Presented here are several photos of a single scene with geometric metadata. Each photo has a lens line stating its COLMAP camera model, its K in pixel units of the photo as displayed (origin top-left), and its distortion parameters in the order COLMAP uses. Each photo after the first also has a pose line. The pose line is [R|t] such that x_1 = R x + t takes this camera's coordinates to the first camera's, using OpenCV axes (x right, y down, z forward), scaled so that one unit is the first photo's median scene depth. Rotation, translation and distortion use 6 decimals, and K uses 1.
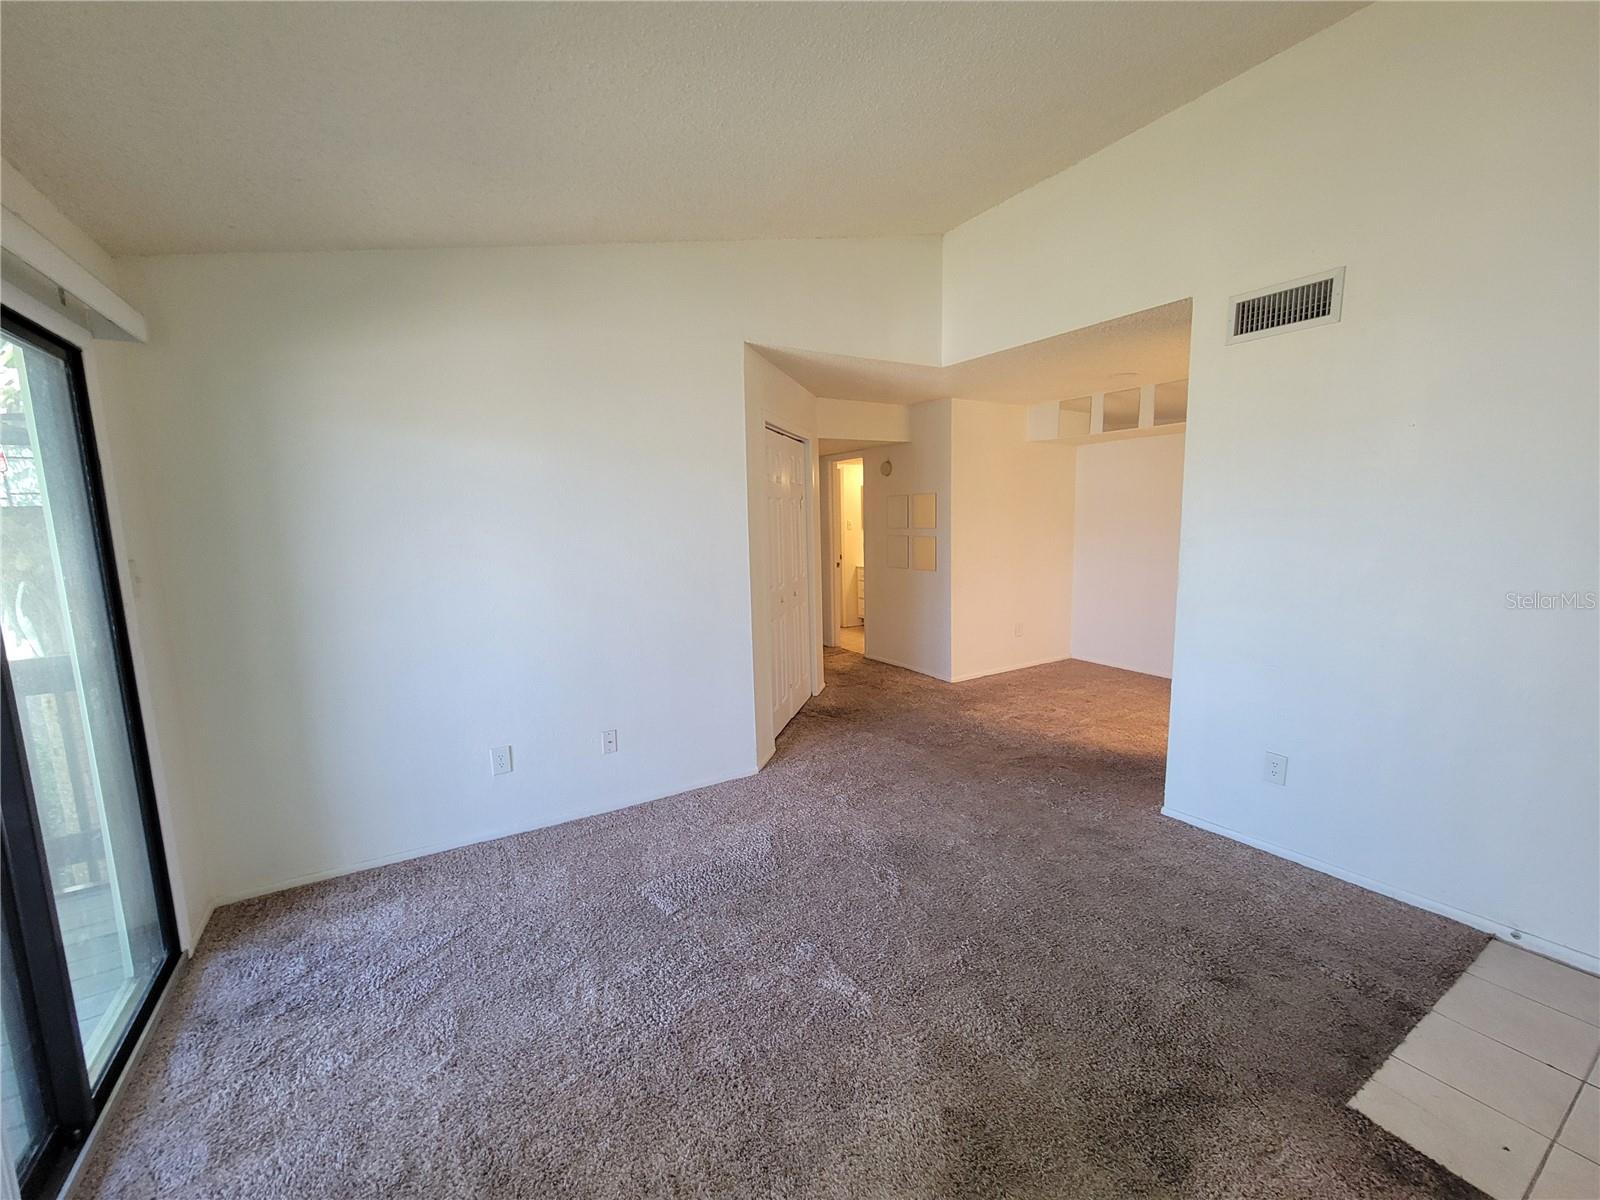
lens RADIAL K [[652.3, 0, 804.0], [0, 652.3, 593.3], [0, 0, 1]] dist [0.007019, -0.000706]
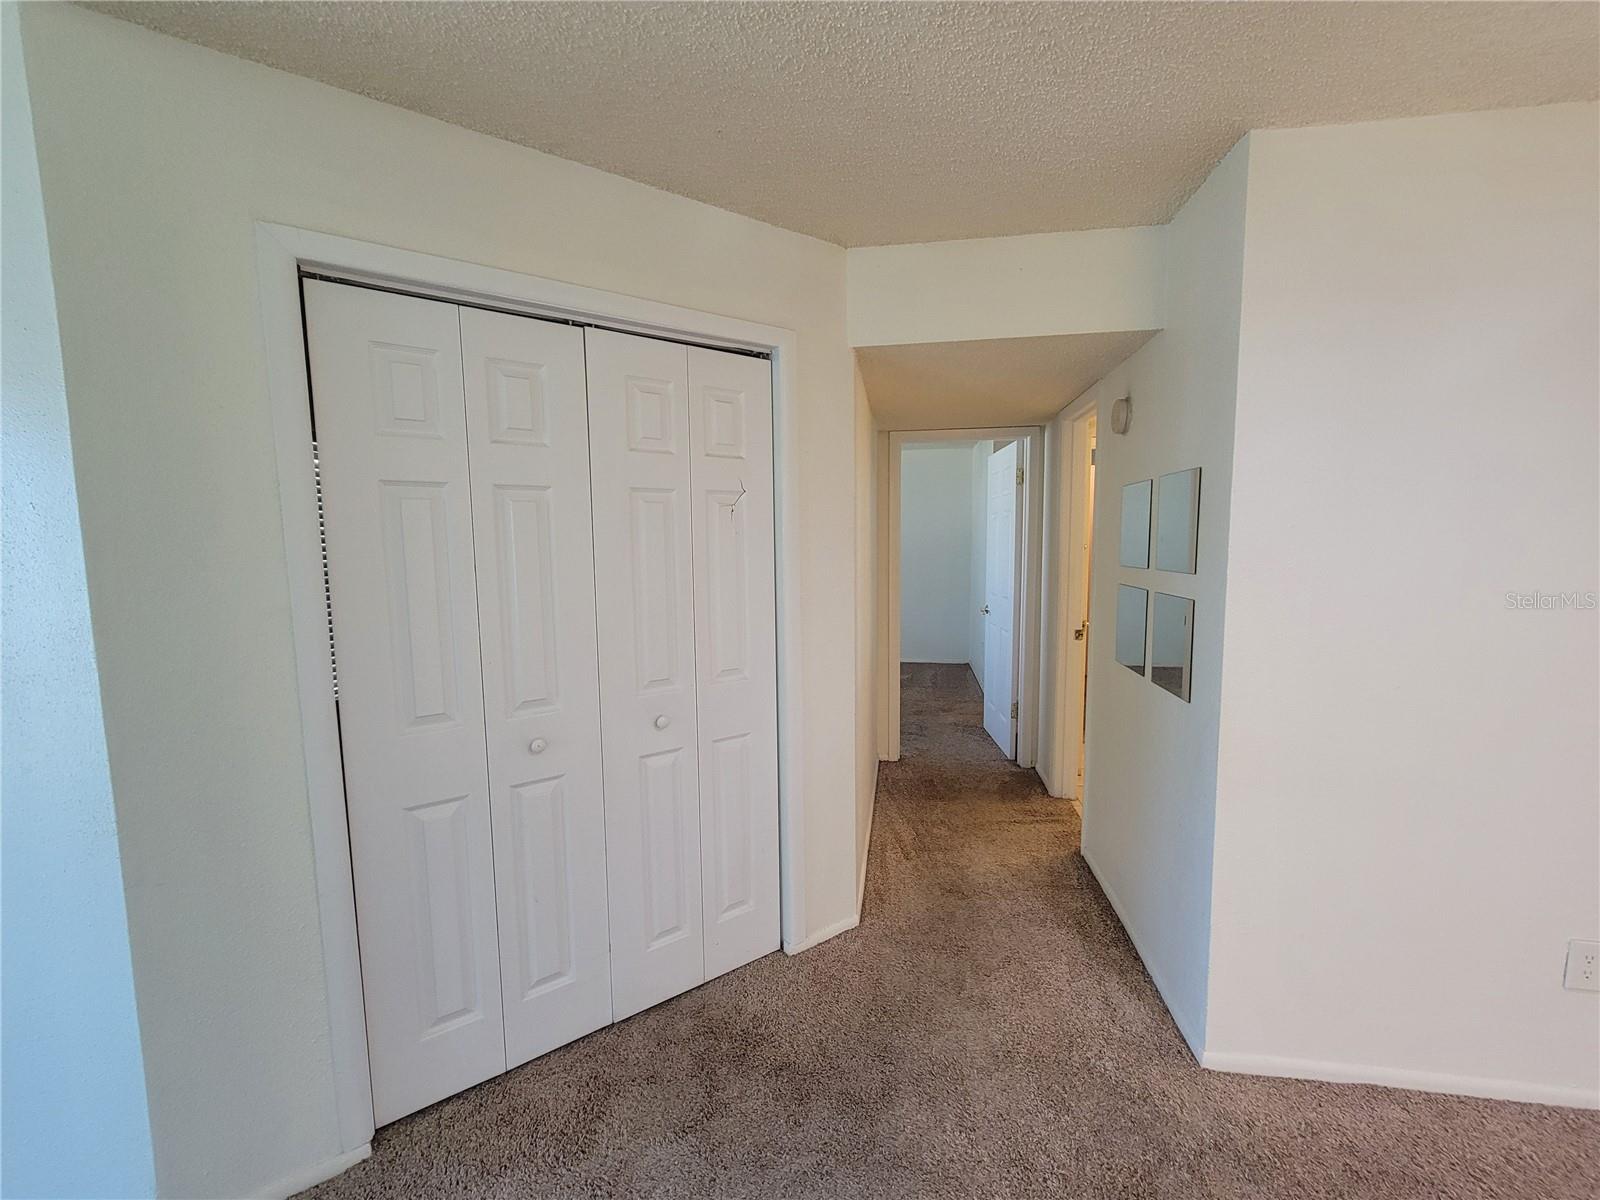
lens RADIAL K [[652.3, 0, 800.5], [0, 652.3, 609.3], [0, 0, 1]] dist [0.007019, -0.000706]
pose [[0.760744, 0.079769, -0.644132, 0.313835], [-0.081491, 0.996305, 0.027138, -0.089581], [0.643916, 0.031846, 0.764433, 0.743659]]
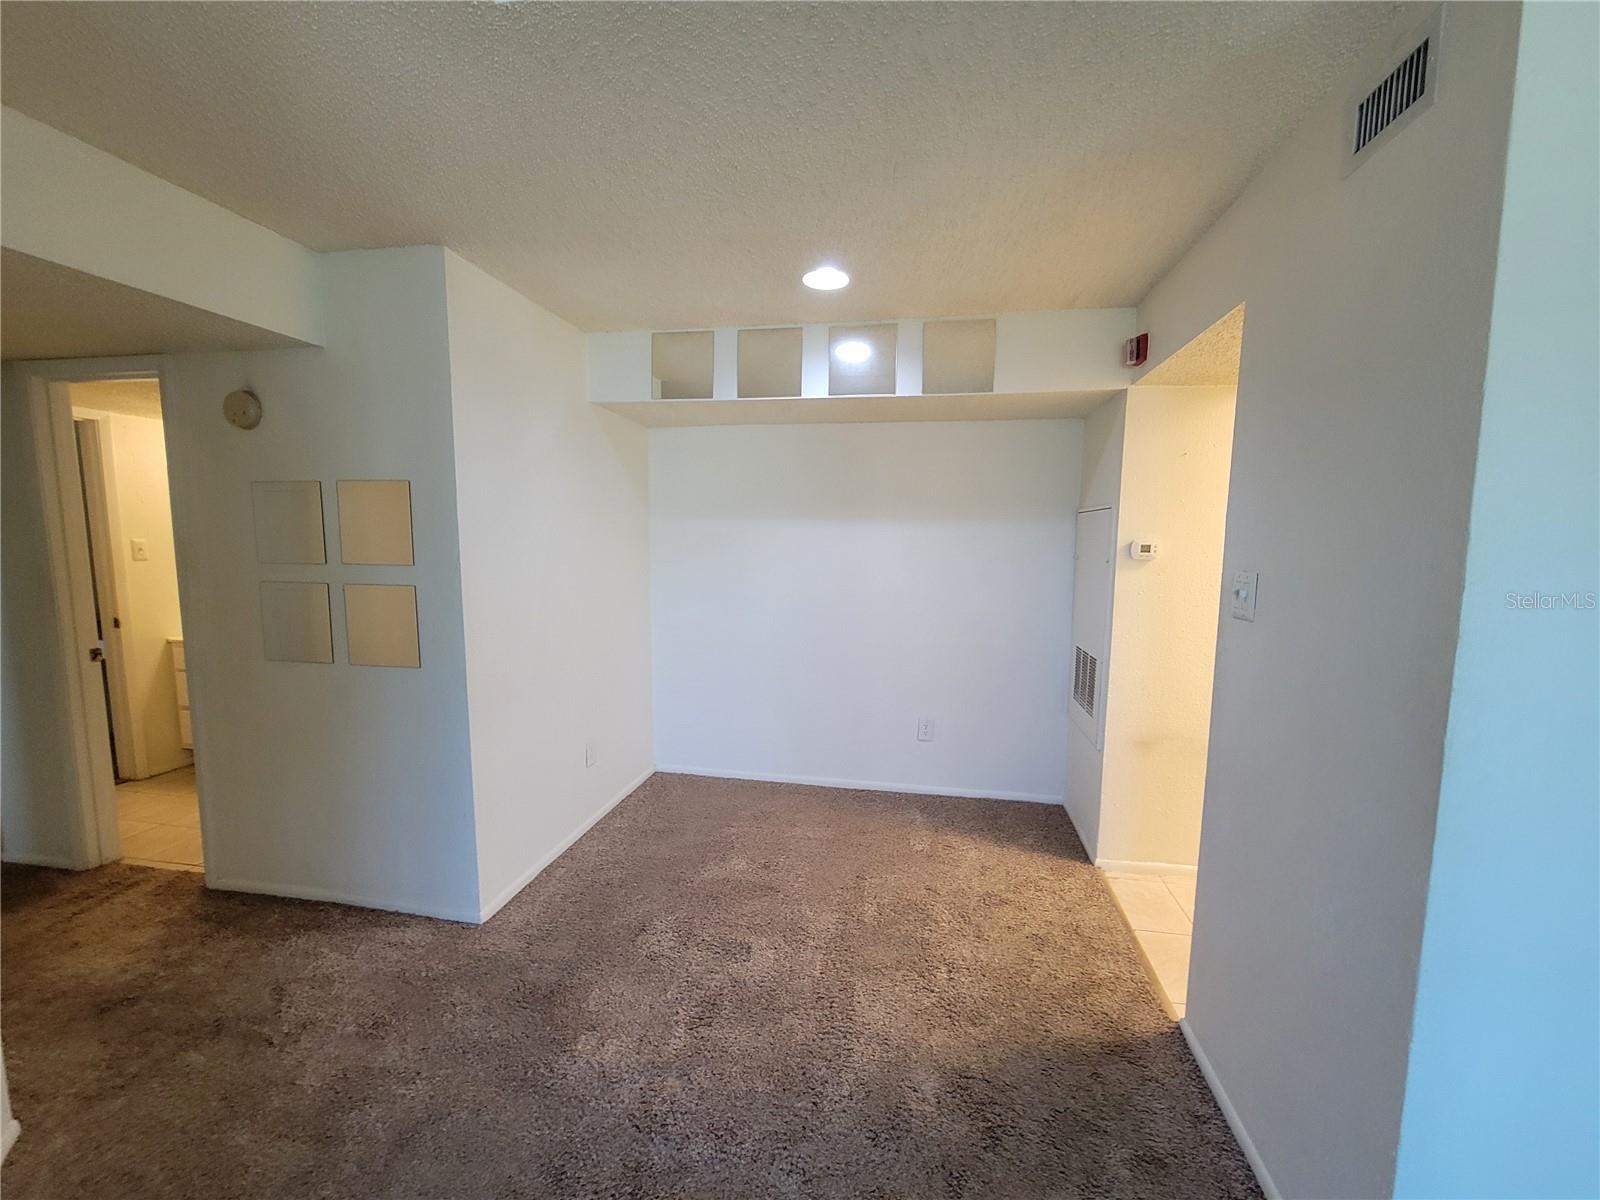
lens RADIAL K [[652.3, 0, 803.6], [0, 652.3, 607.0], [0, 0, 1]] dist [0.007019, -0.000706]
pose [[0.665596, -0.051838, 0.744509, 0.066434], [0.063298, 0.997911, 0.012893, -0.076436], [-0.743623, 0.038545, 0.667487, 0.645238]]
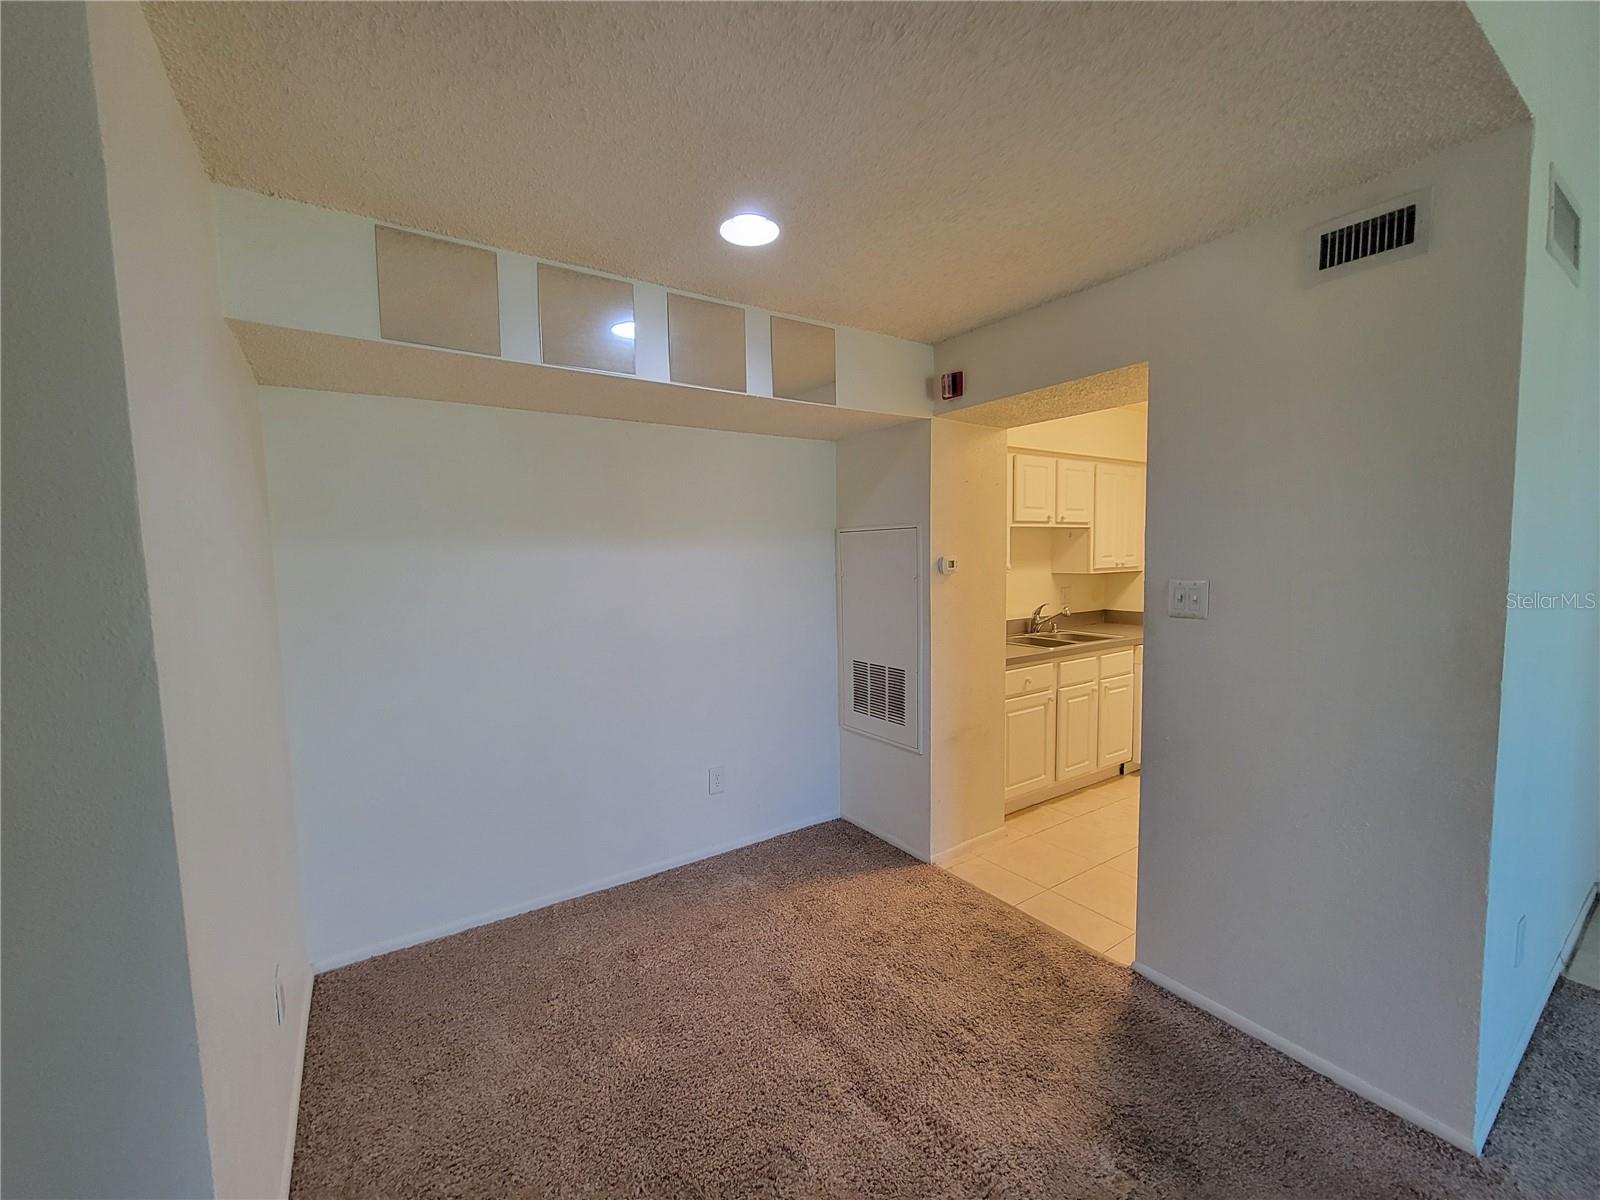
lens RADIAL K [[652.3, 0, 805.3], [0, 652.3, 606.7], [0, 0, 1]] dist [0.007019, -0.000706]
pose [[-0.043316, -0.059081, 0.997313, 0.063270], [0.138580, 0.988244, 0.064563, -0.122050], [-0.989403, 0.141005, -0.034619, 0.980054]]
